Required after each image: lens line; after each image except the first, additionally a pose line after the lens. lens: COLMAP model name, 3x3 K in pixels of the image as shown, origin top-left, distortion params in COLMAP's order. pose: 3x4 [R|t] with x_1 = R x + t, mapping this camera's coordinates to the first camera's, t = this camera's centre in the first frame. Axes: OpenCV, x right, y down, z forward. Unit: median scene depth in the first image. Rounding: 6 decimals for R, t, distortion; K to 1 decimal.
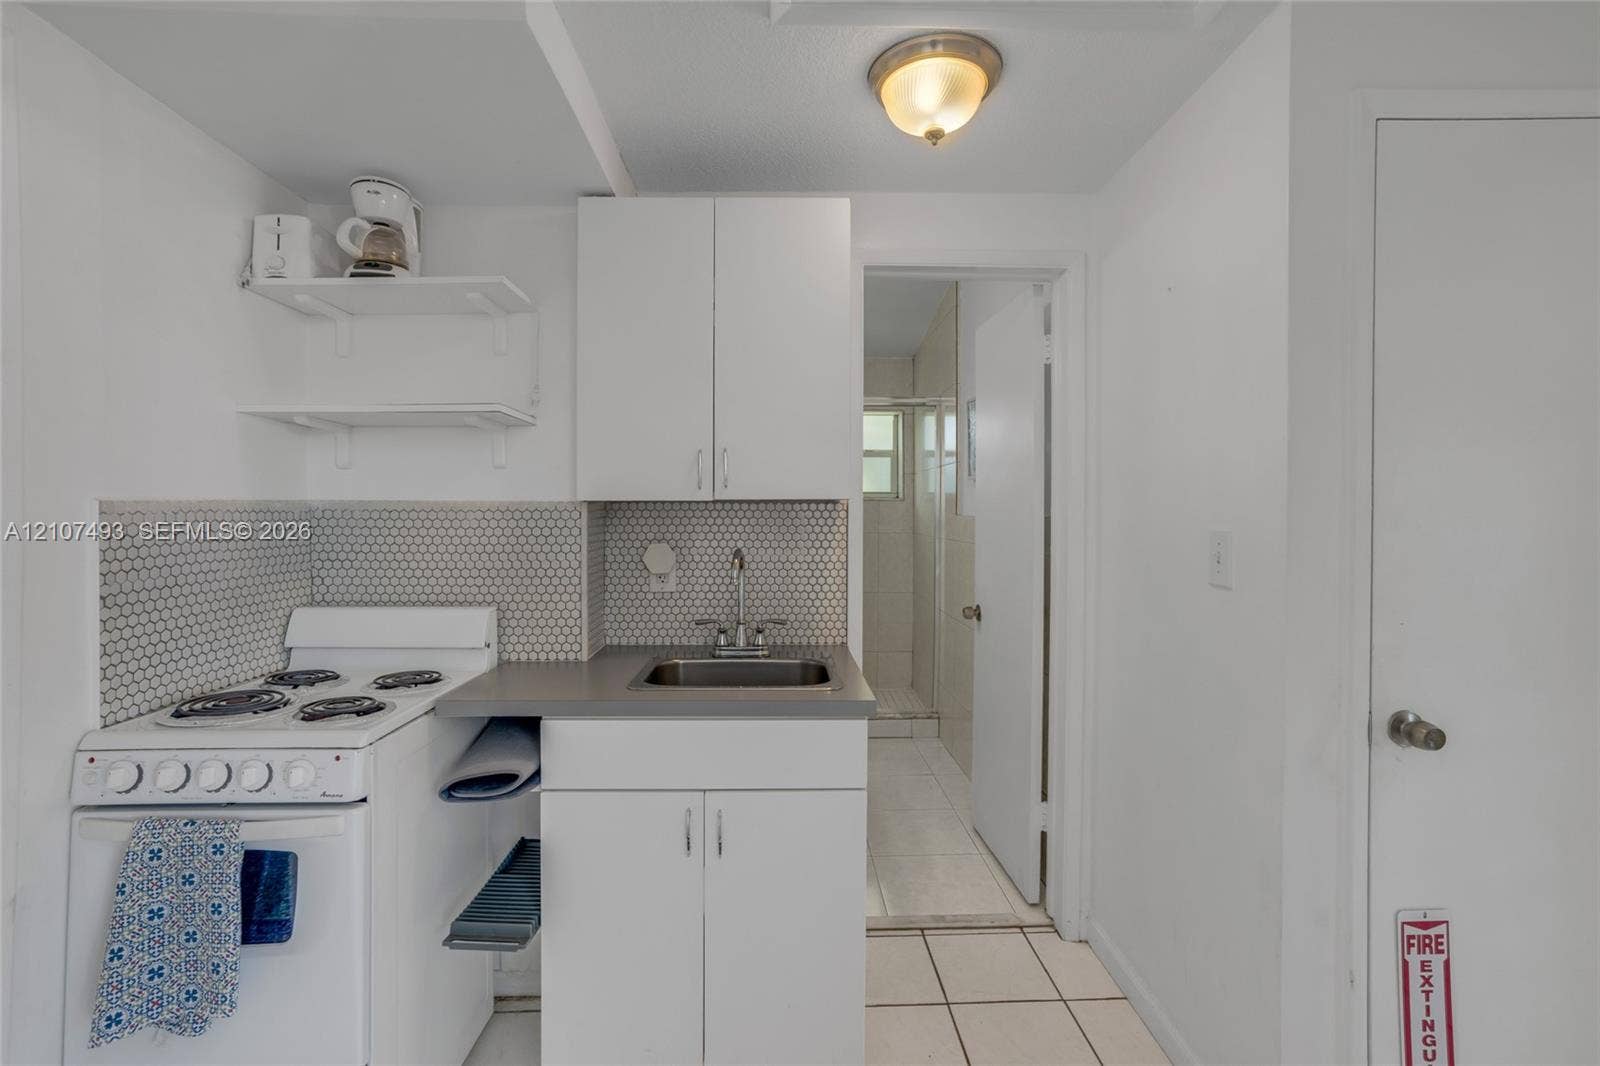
lens RADIAL K [[689.9, 0, 795.2], [0, 689.9, 527.5], [0, 0, 1]] dist [-0.013044, 0.000667]
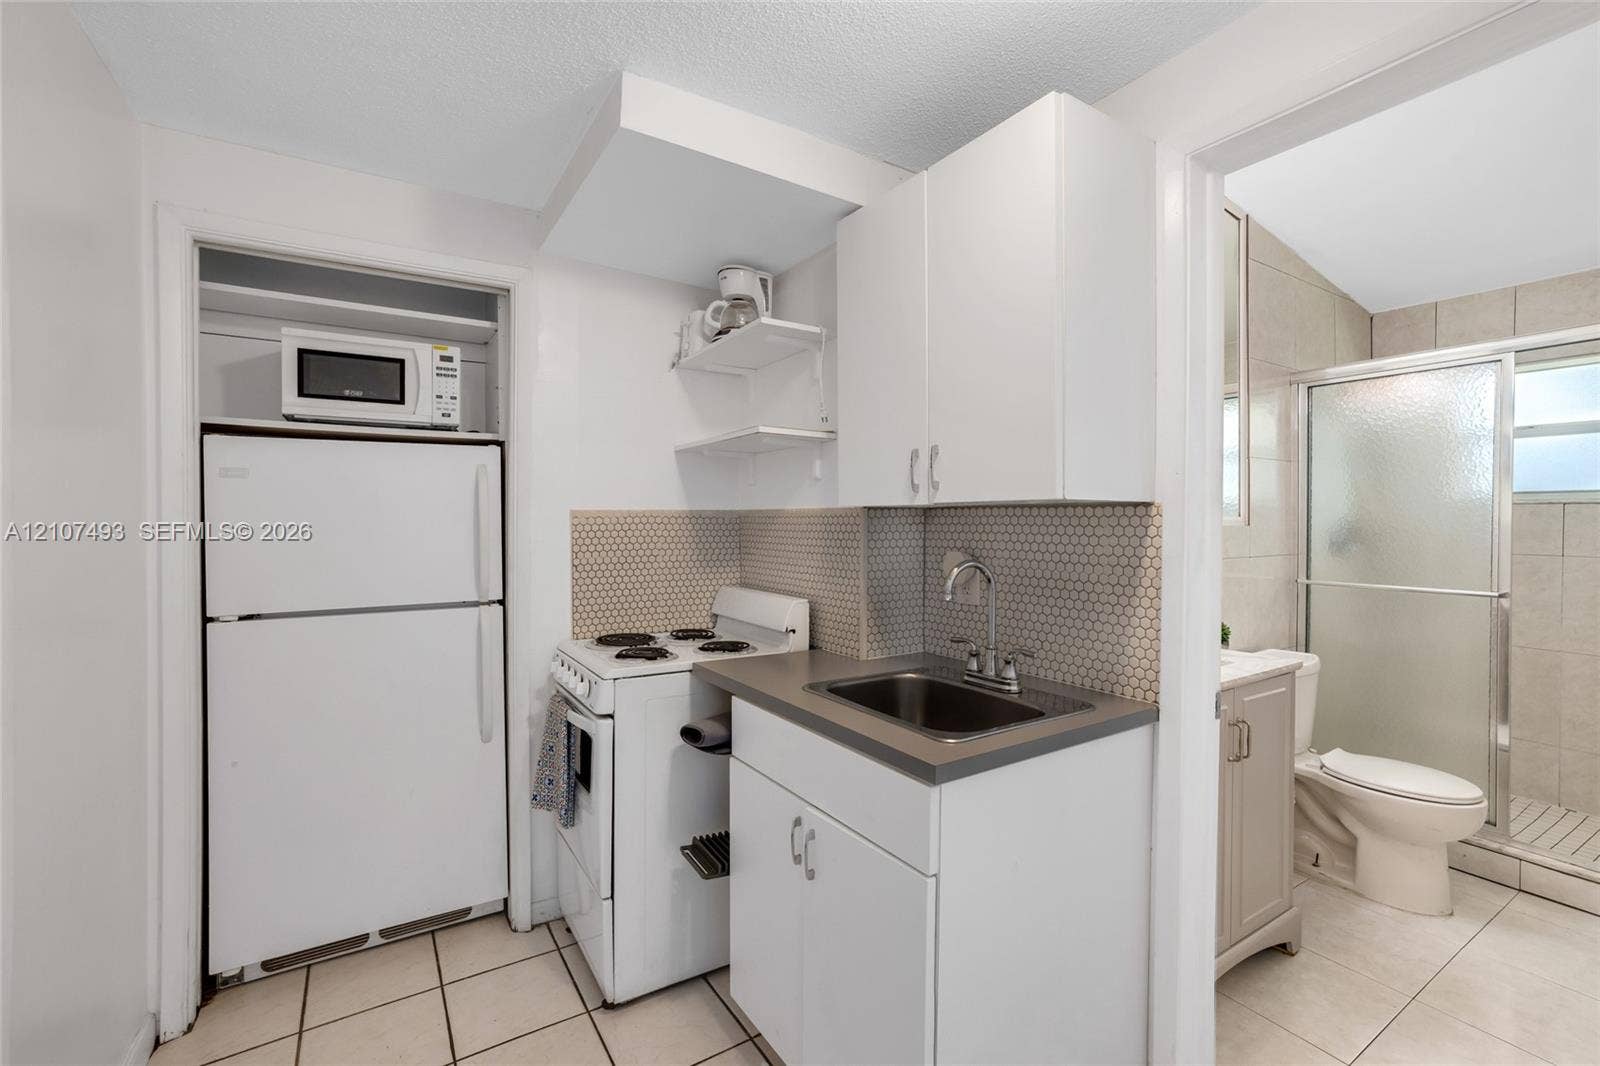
lens RADIAL K [[689.9, 0, 801.6], [0, 689.9, 530.2], [0, 0, 1]] dist [-0.013044, 0.000667]
pose [[0.542802, 0.016072, -0.839707, 0.505887], [-0.019913, 0.999782, 0.006264, -0.007991], [0.839625, 0.013321, 0.543004, 0.341010]]
